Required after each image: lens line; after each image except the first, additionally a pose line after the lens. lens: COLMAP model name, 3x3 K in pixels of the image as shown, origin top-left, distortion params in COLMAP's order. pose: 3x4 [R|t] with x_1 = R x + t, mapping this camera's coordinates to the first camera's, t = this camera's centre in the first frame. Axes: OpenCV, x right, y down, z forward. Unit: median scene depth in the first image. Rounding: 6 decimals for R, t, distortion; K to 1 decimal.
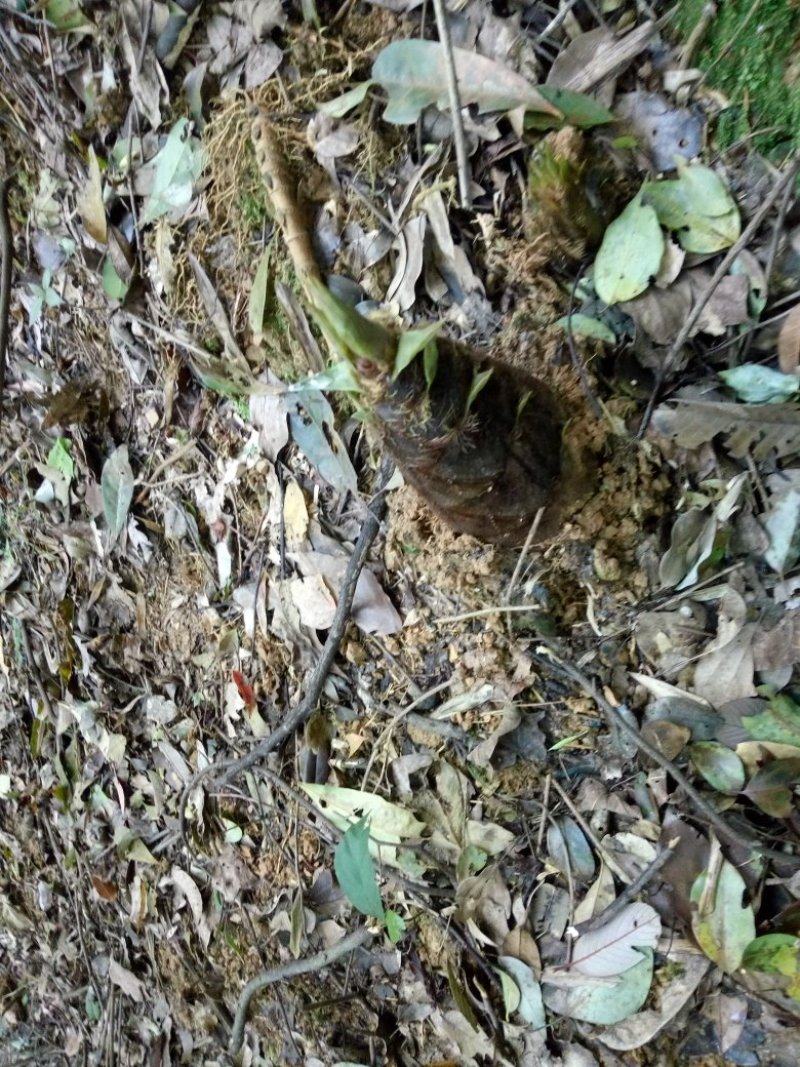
lens RADIAL K [[802.1, 0, 400.8], [0, 802.1, 538.9], [0, 0, 1]] dist [0.026016, -0.041613]
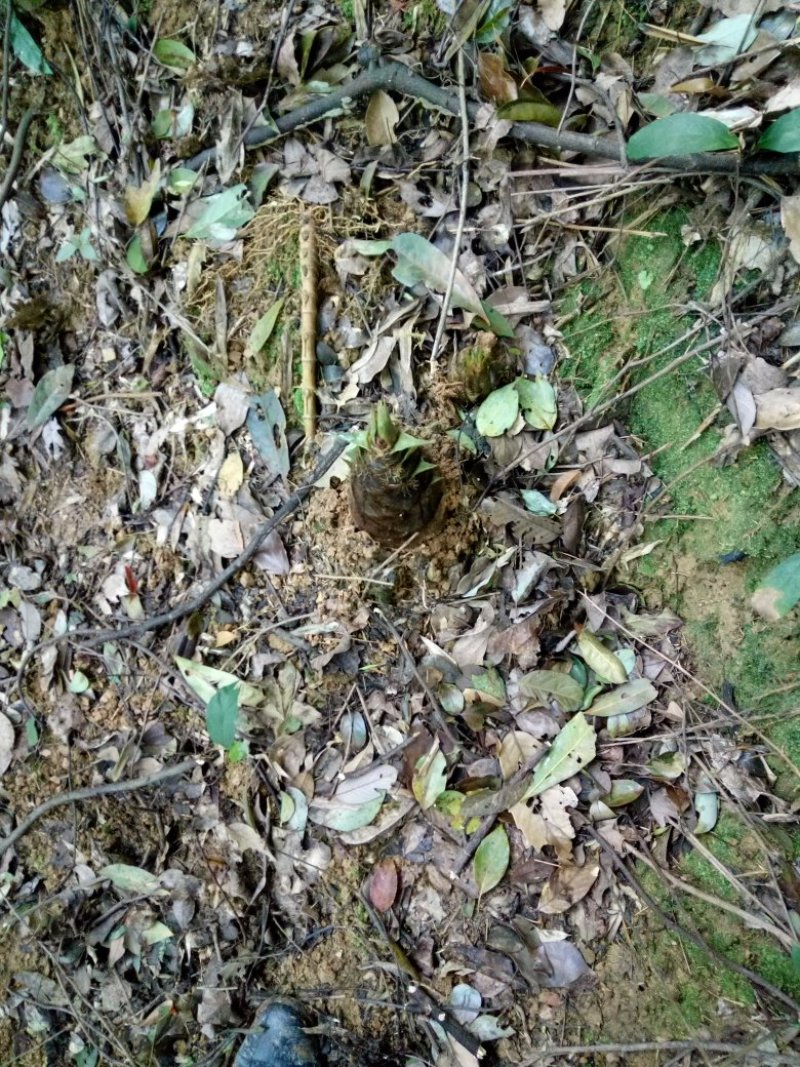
lens RADIAL K [[802.1, 0, 400.8], [0, 802.1, 538.9], [0, 0, 1]] dist [0.026016, -0.041613]
pose [[0.893497, 0.295738, 0.337937, -0.371107], [-0.304550, 0.952086, -0.027975, 0.029162], [-0.330019, -0.077923, 0.940753, -0.545798]]
